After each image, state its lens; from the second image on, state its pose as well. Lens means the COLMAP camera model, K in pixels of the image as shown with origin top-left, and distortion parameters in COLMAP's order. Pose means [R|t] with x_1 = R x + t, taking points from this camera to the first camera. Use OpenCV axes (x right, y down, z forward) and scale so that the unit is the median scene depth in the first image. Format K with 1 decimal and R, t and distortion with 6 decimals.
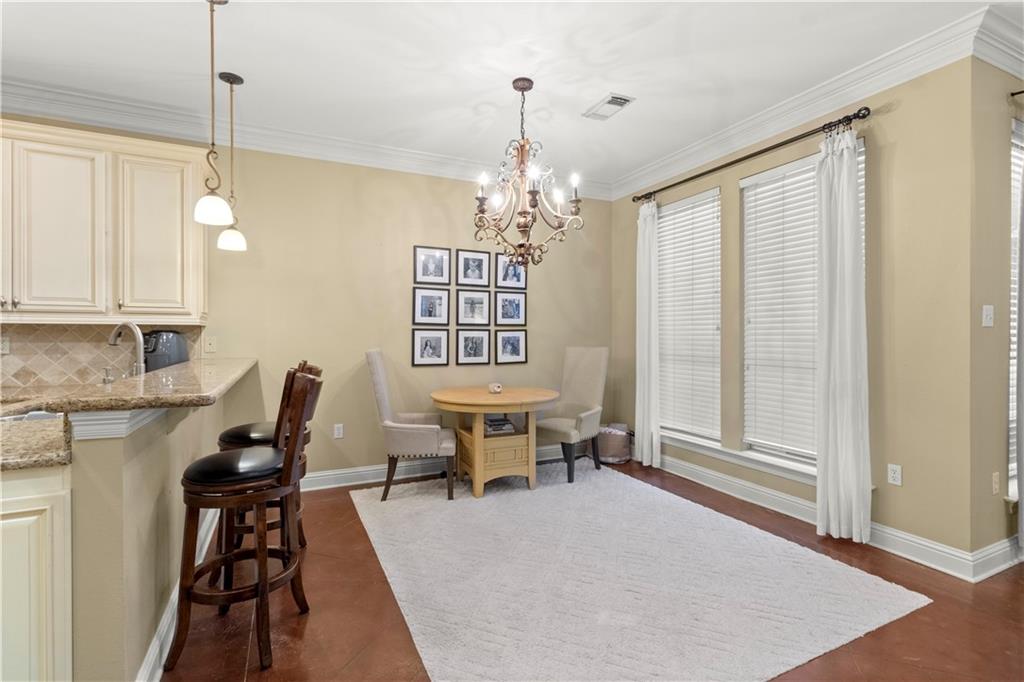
lens RADIAL K [[490.1, 0, 514.2], [0, 490.1, 337.4], [0, 0, 1]] dist [-0.003285, -0.000609]
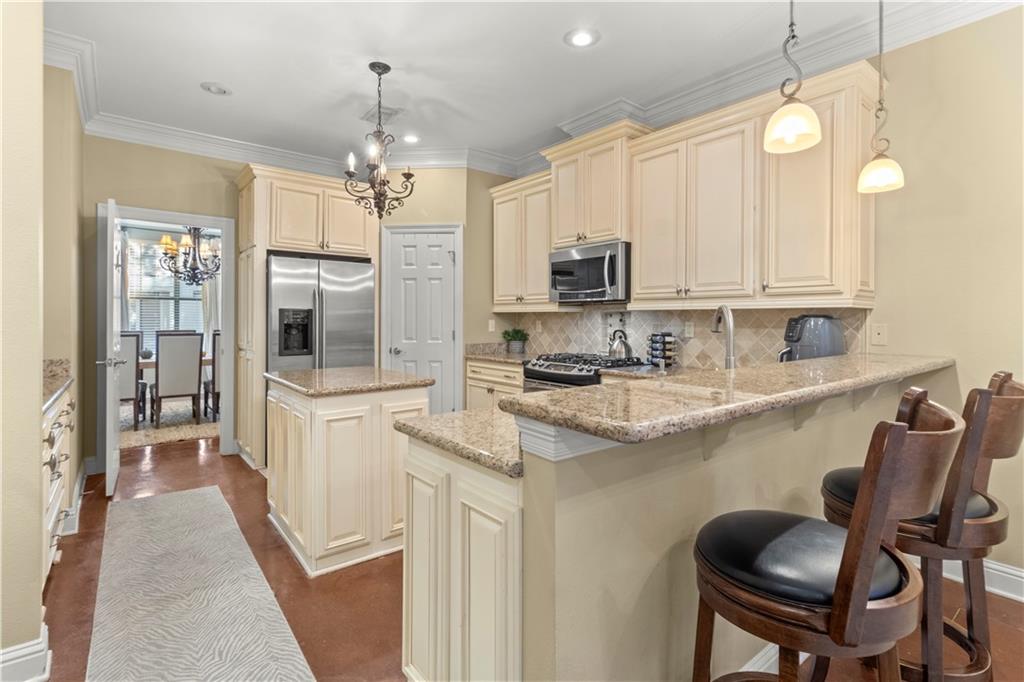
lens RADIAL K [[490.1, 0, 522.1], [0, 490.1, 318.2], [0, 0, 1]] dist [-0.003285, -0.000609]
pose [[0.231883, -0.002455, -0.972741, -0.052115], [-0.008788, 0.999951, -0.004618, -0.001122], [0.972704, 0.009619, 0.231850, 0.372306]]
